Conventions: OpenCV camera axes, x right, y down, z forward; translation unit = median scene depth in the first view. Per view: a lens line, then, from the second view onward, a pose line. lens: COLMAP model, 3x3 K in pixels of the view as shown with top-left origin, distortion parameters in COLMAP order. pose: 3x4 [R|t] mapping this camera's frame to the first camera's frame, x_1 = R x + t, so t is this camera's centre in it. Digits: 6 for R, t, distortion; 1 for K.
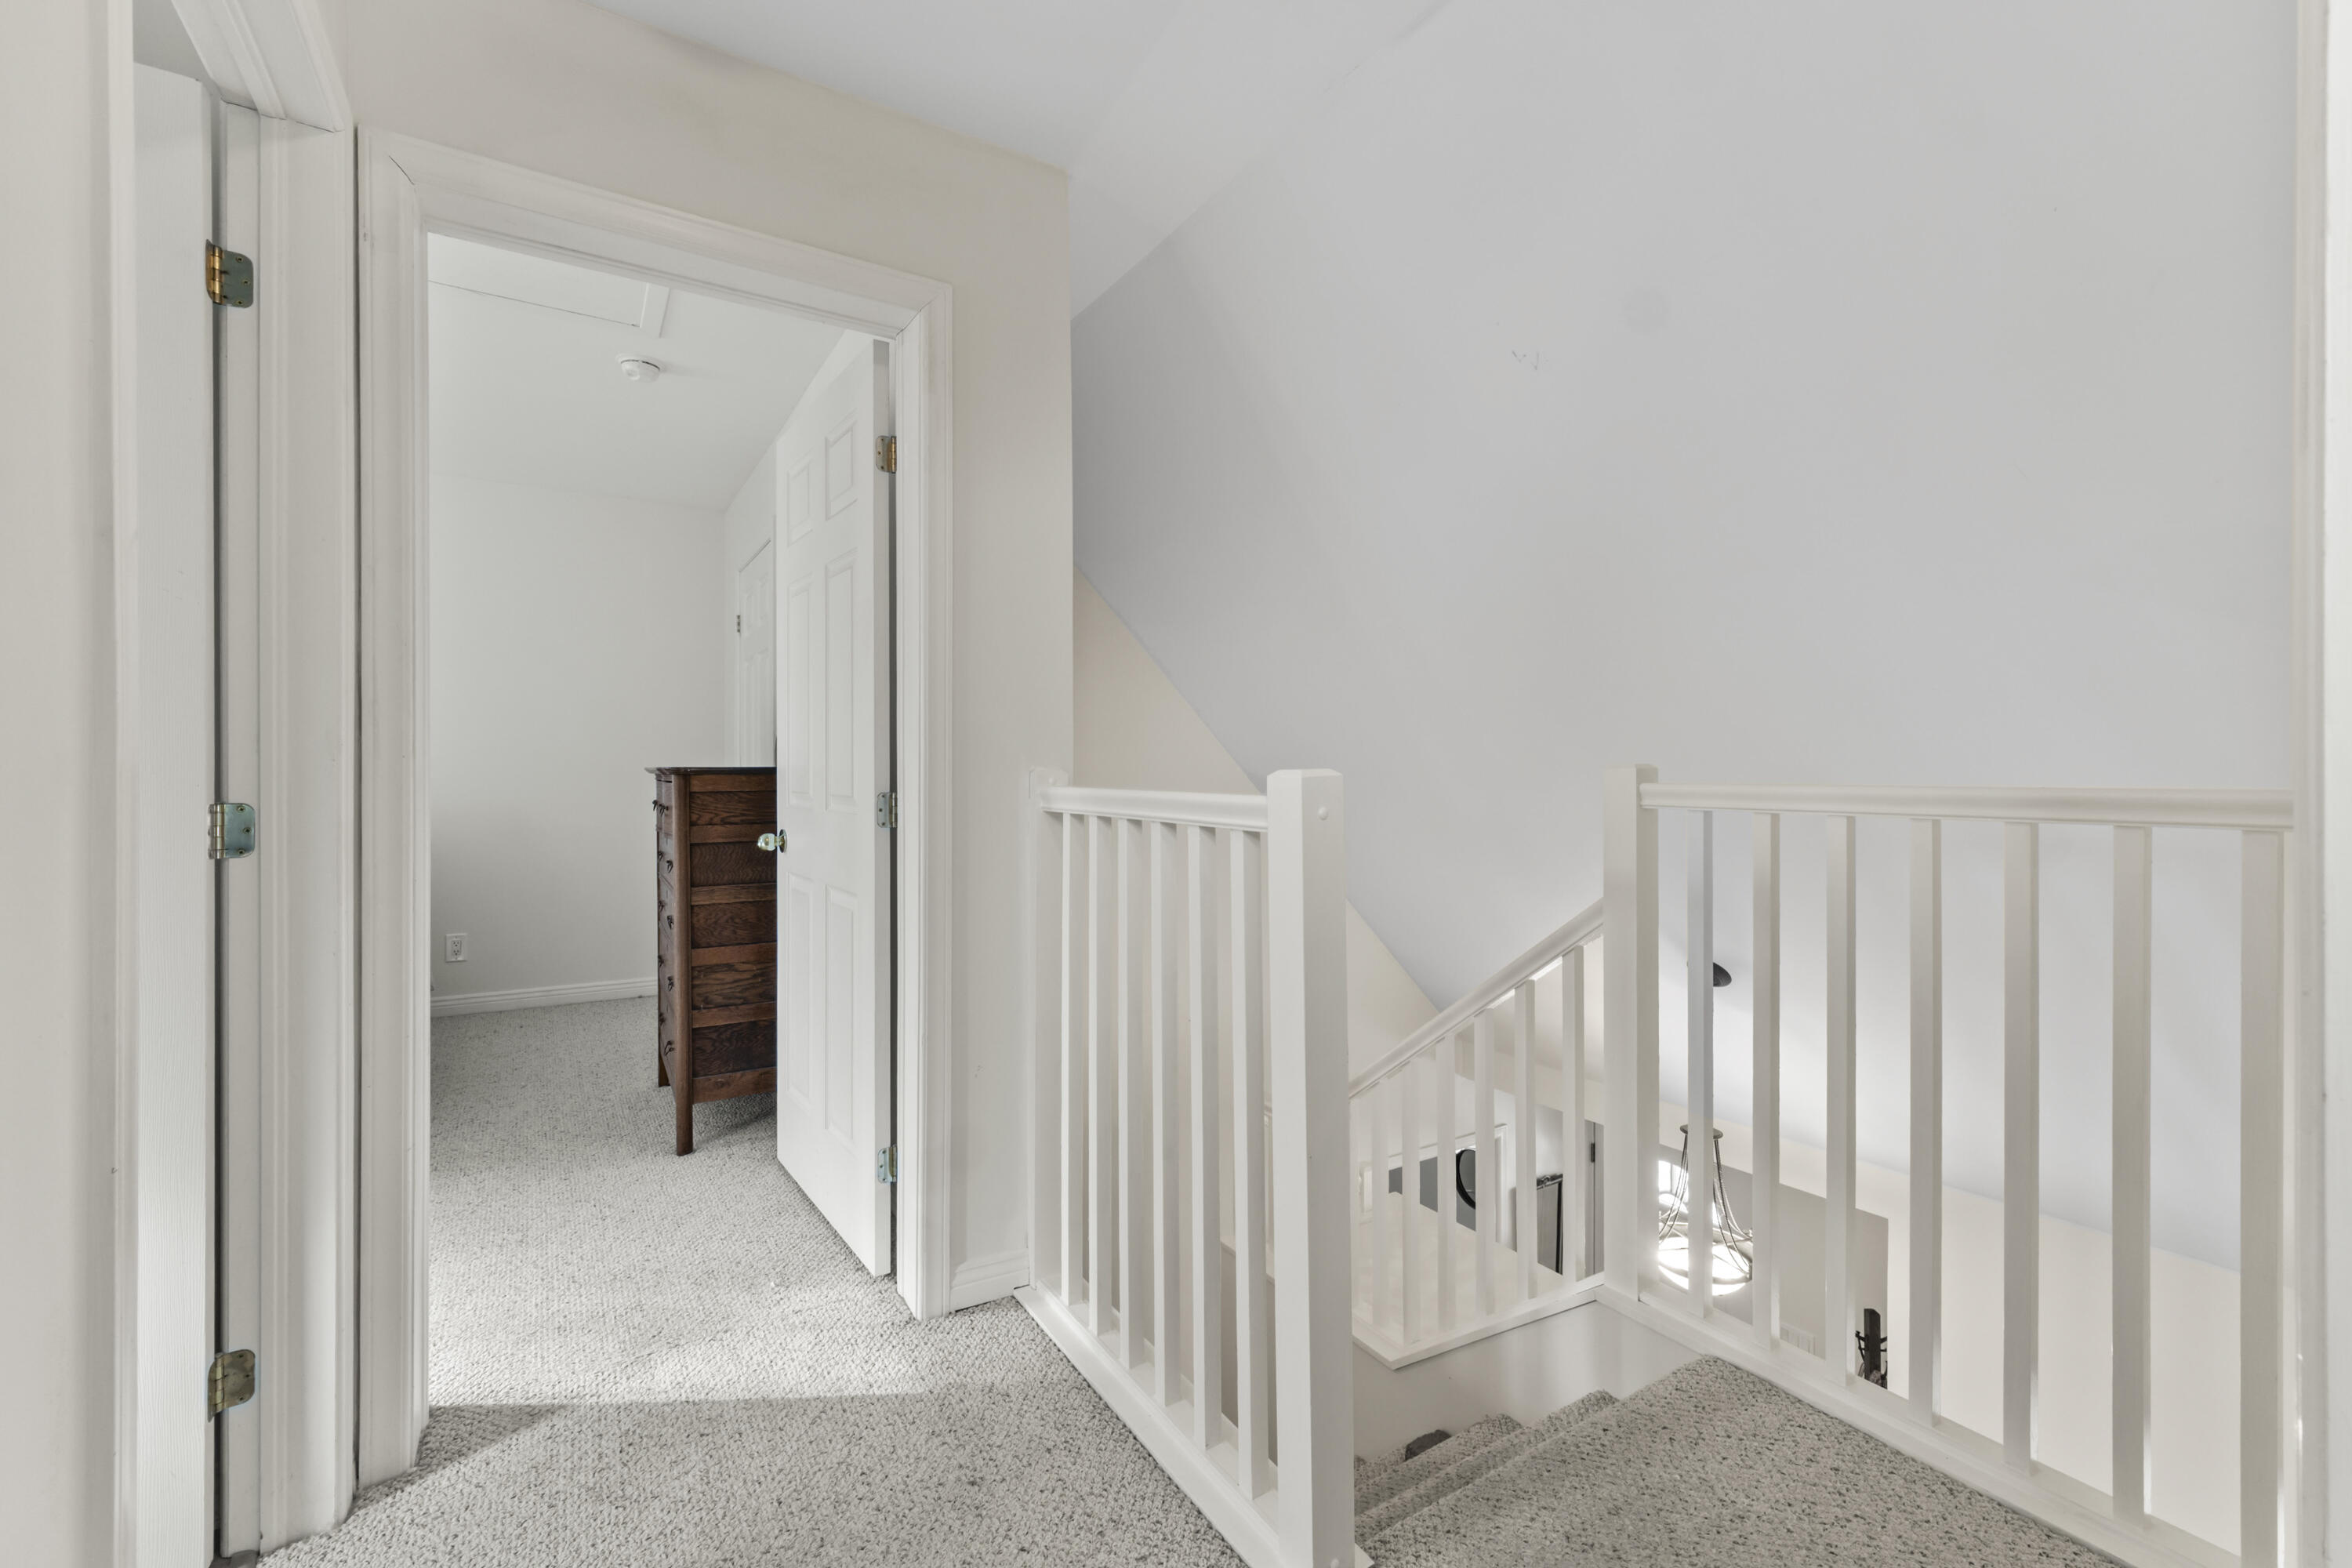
lens RADIAL K [[986.0, 0, 1175.3], [0, 986.0, 787.6], [0, 0, 1]] dist [0.002785, -0.000195]
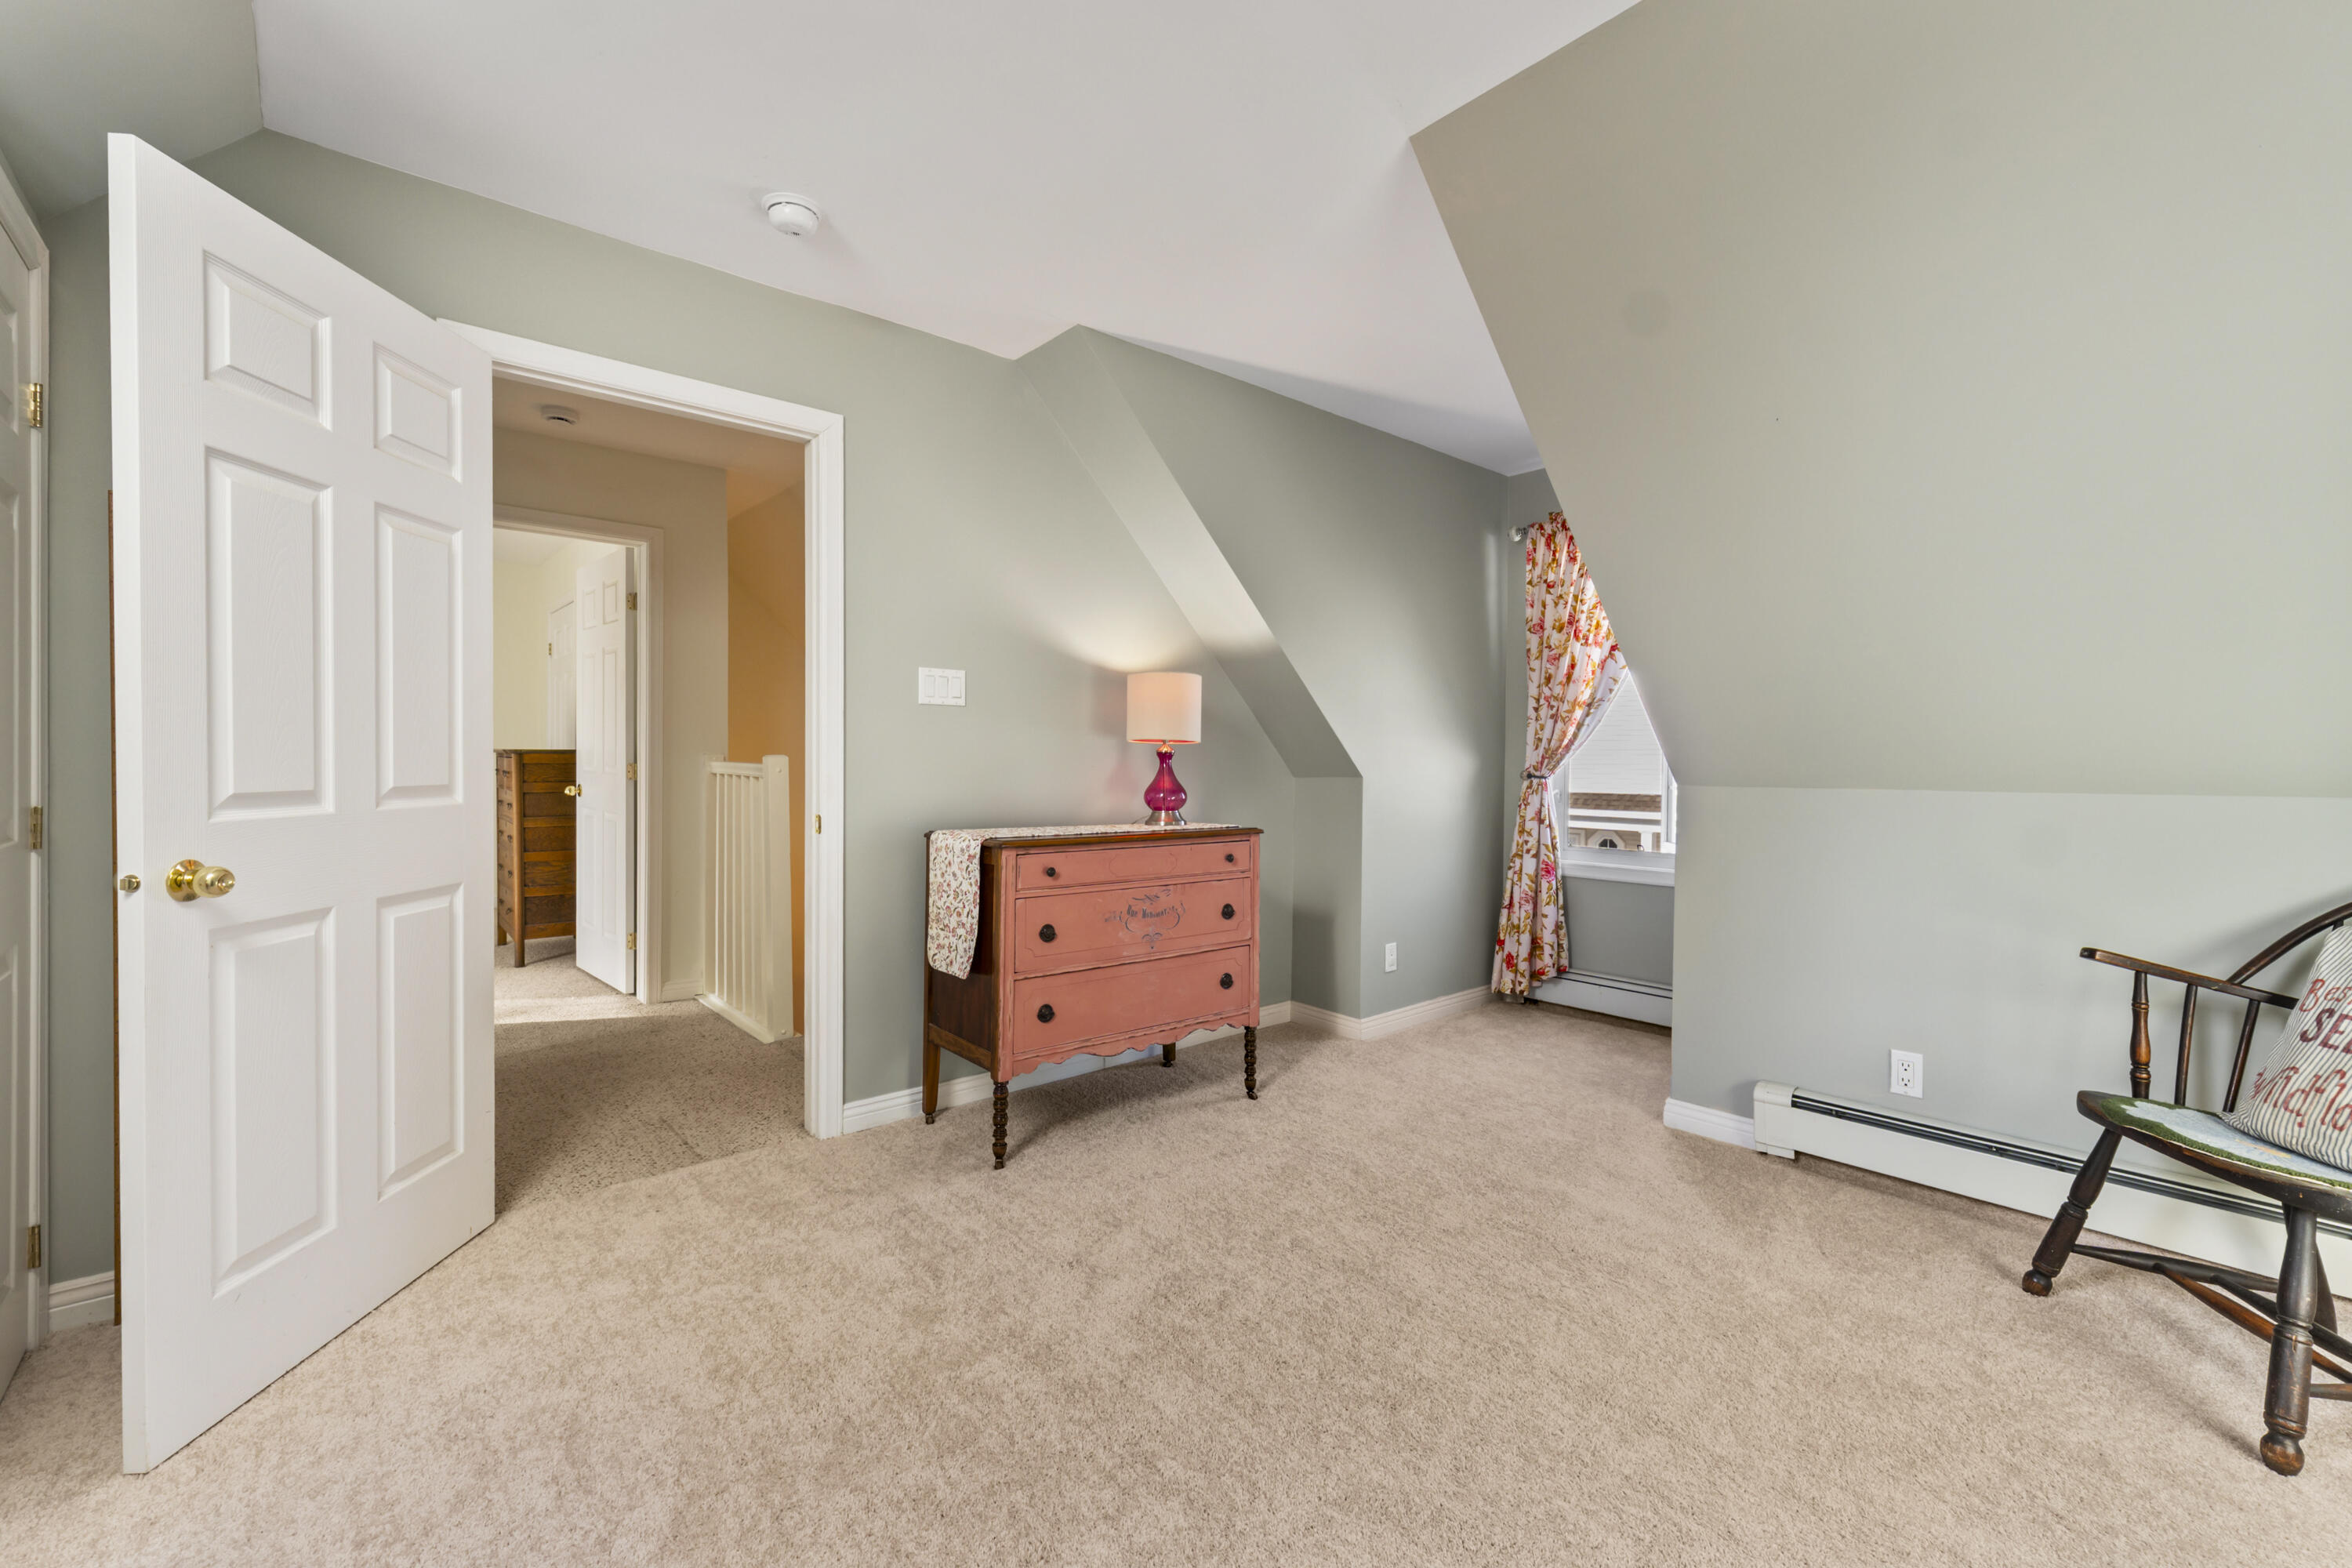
lens RADIAL K [[986.0, 0, 1169.6], [0, 986.0, 770.2], [0, 0, 1]] dist [0.002785, -0.000195]
pose [[0.988014, 0.004628, 0.154297, 0.379675], [-0.005499, 0.999971, 0.005223, 0.000882], [-0.154269, -0.006009, 0.988011, -0.924817]]
